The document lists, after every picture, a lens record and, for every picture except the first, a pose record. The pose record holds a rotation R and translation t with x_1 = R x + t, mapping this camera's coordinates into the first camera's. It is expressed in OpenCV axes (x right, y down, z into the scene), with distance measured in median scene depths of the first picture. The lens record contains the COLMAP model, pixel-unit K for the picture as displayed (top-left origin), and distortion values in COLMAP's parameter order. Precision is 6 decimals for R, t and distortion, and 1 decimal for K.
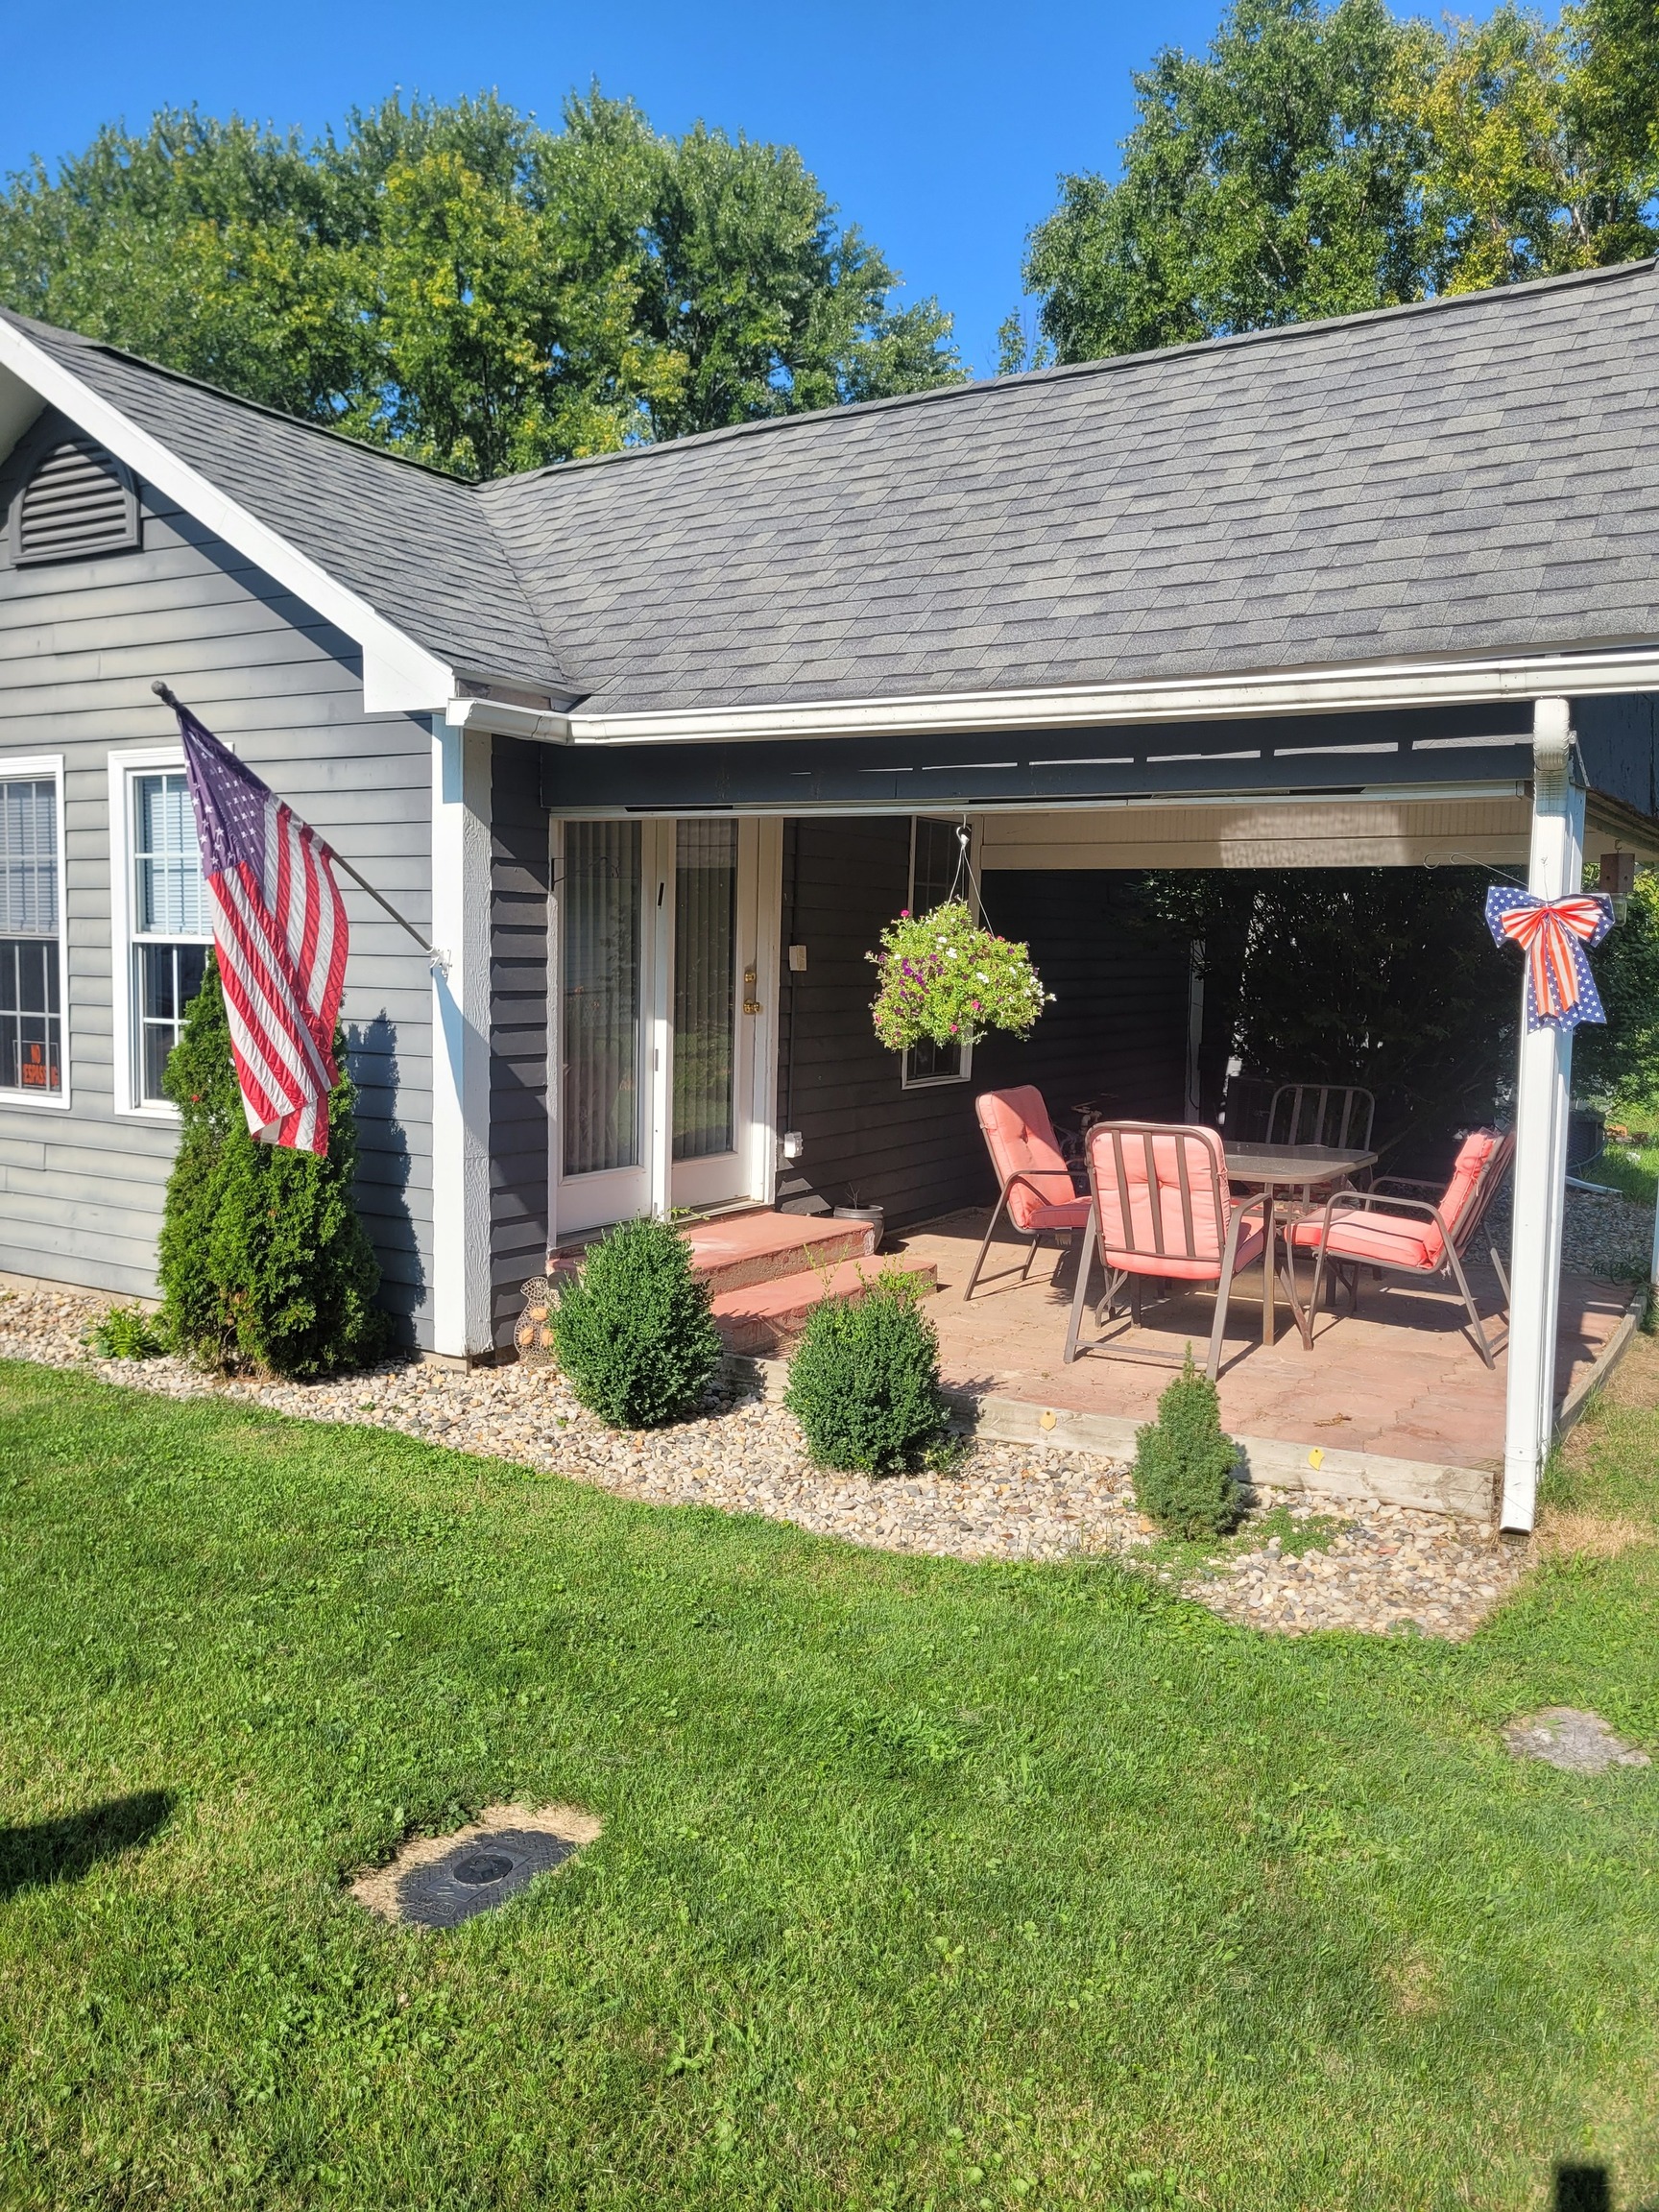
lens RADIAL K [[1677.2, 0, 825.7], [0, 1677.2, 1112.1], [0, 0, 1]] dist [0.040349, -0.030123]
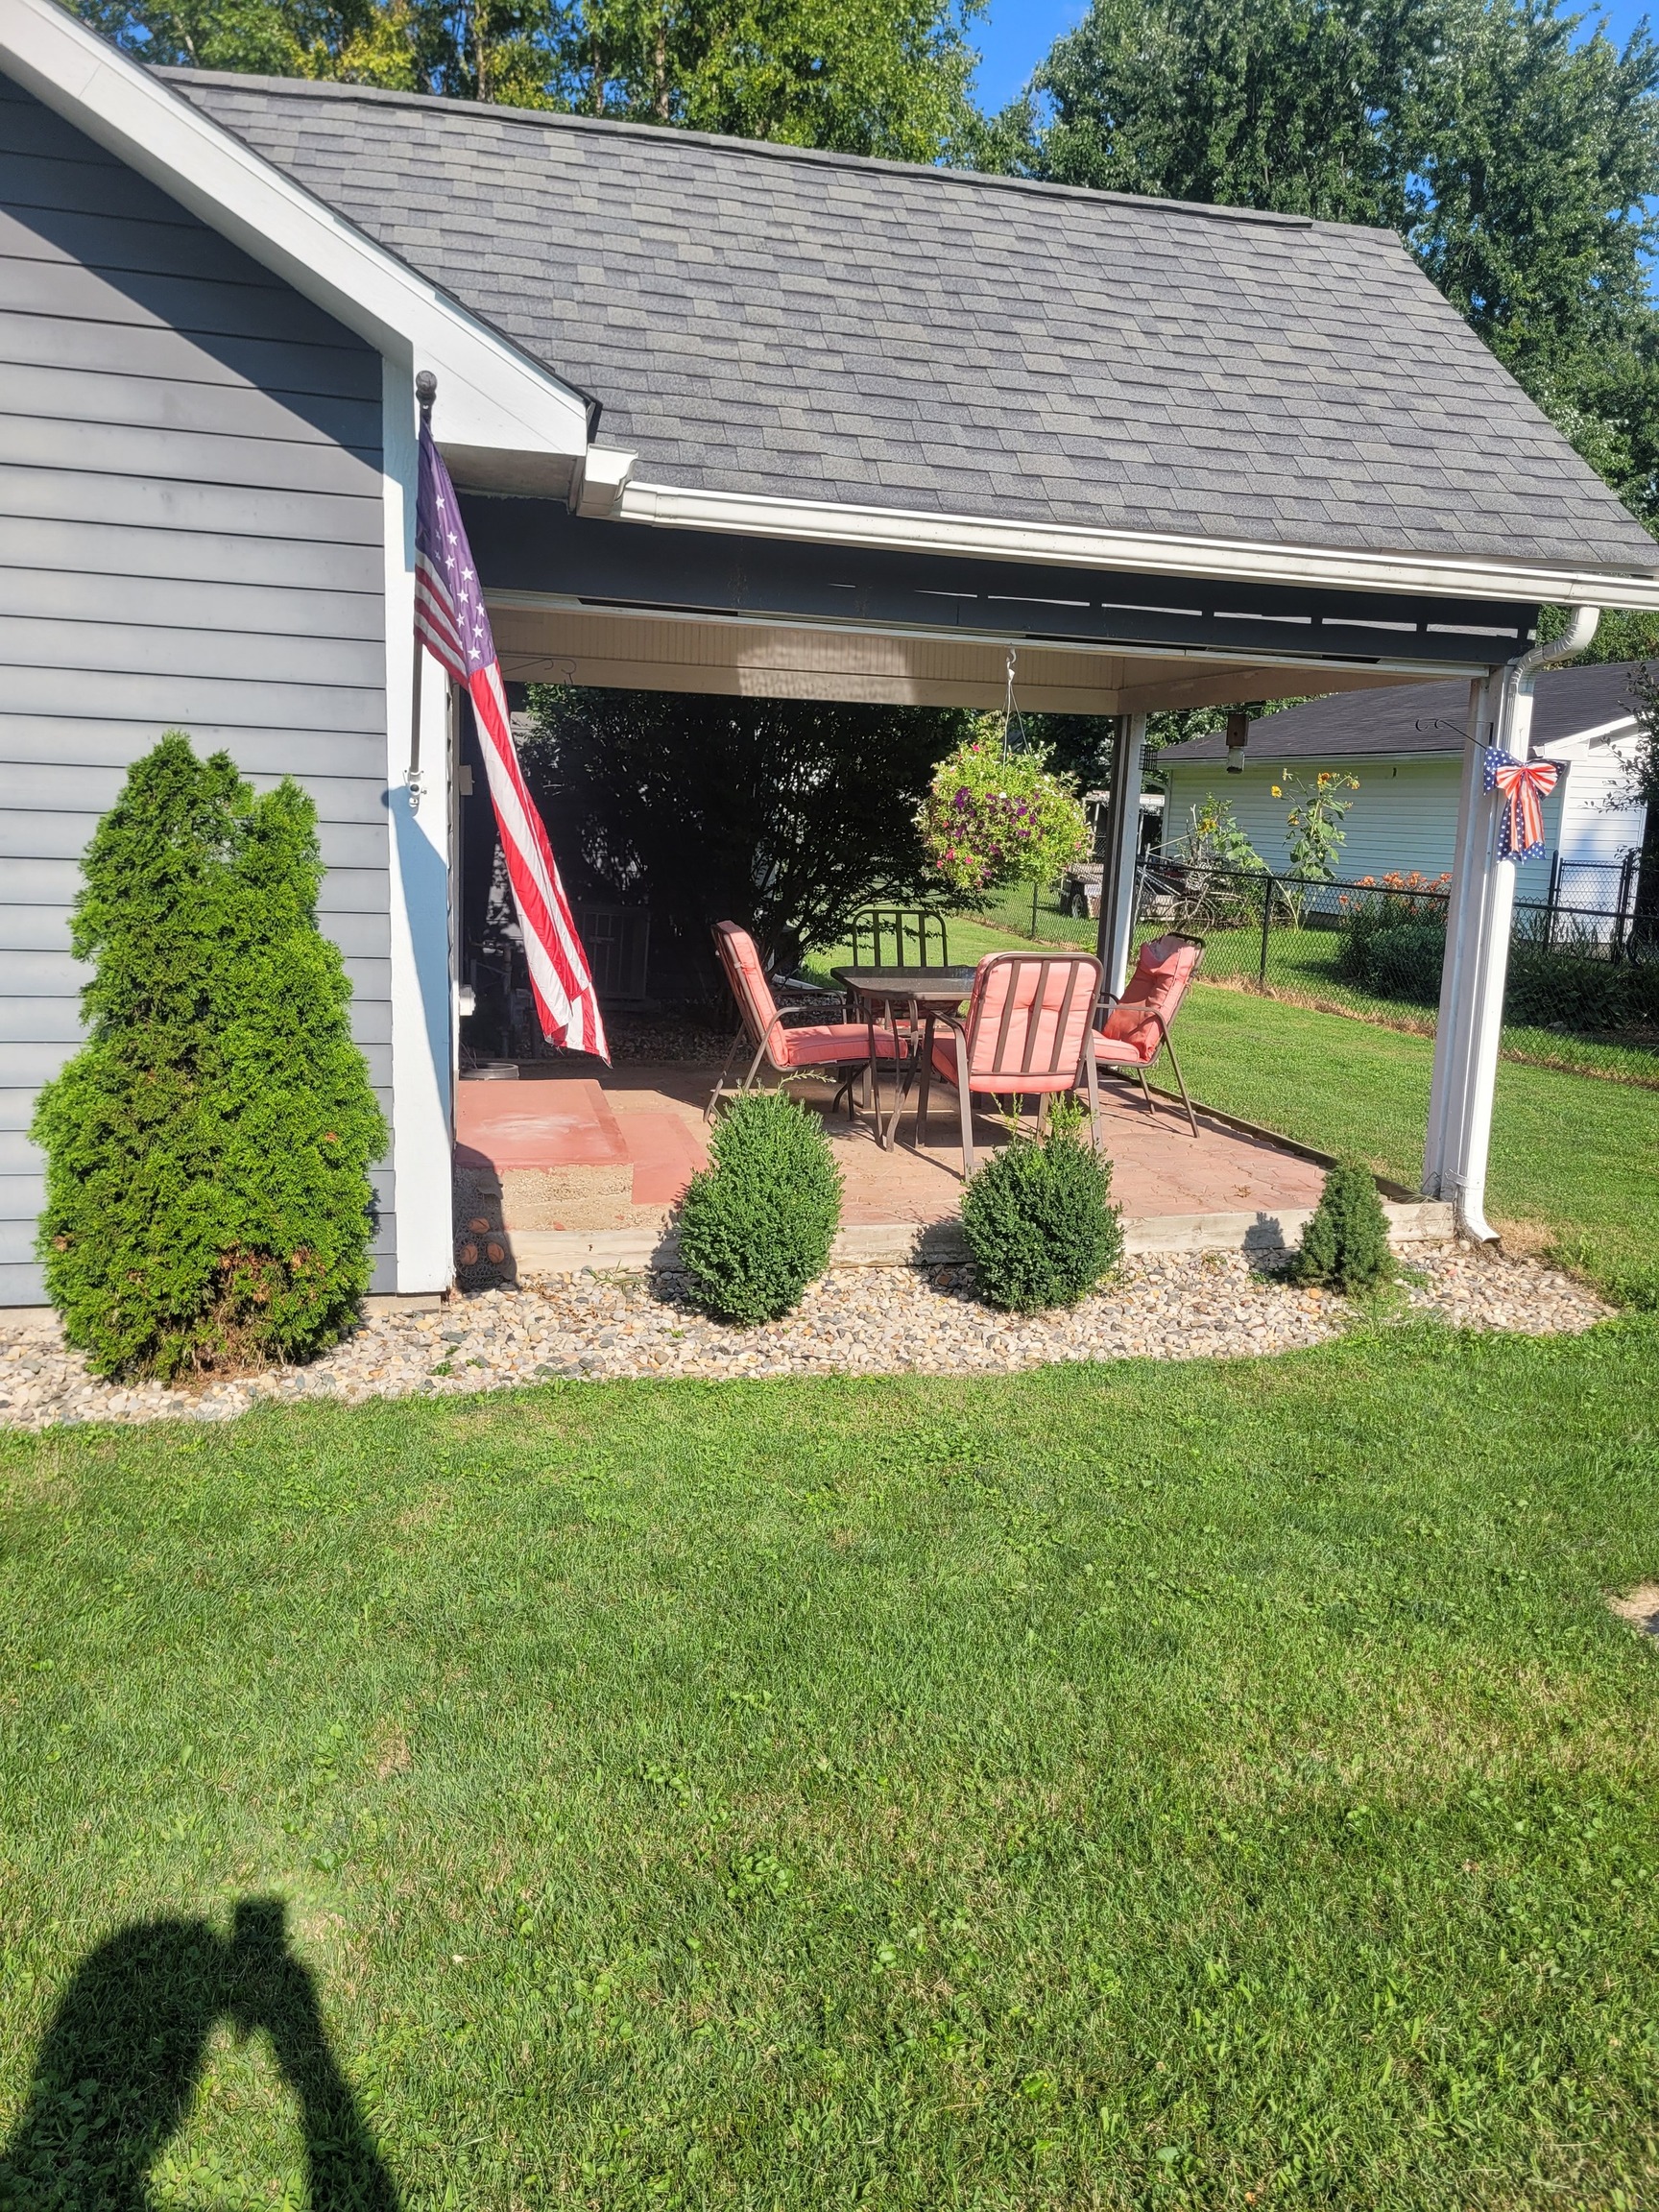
lens RADIAL K [[1677.2, 0, 825.8], [0, 1677.2, 1106.6], [0, 0, 1]] dist [0.040349, -0.030123]
pose [[0.687899, -0.125172, 0.714931, -0.718987], [0.044937, 0.990472, 0.130177, -0.043693], [-0.724414, -0.057421, 0.686970, 0.377991]]
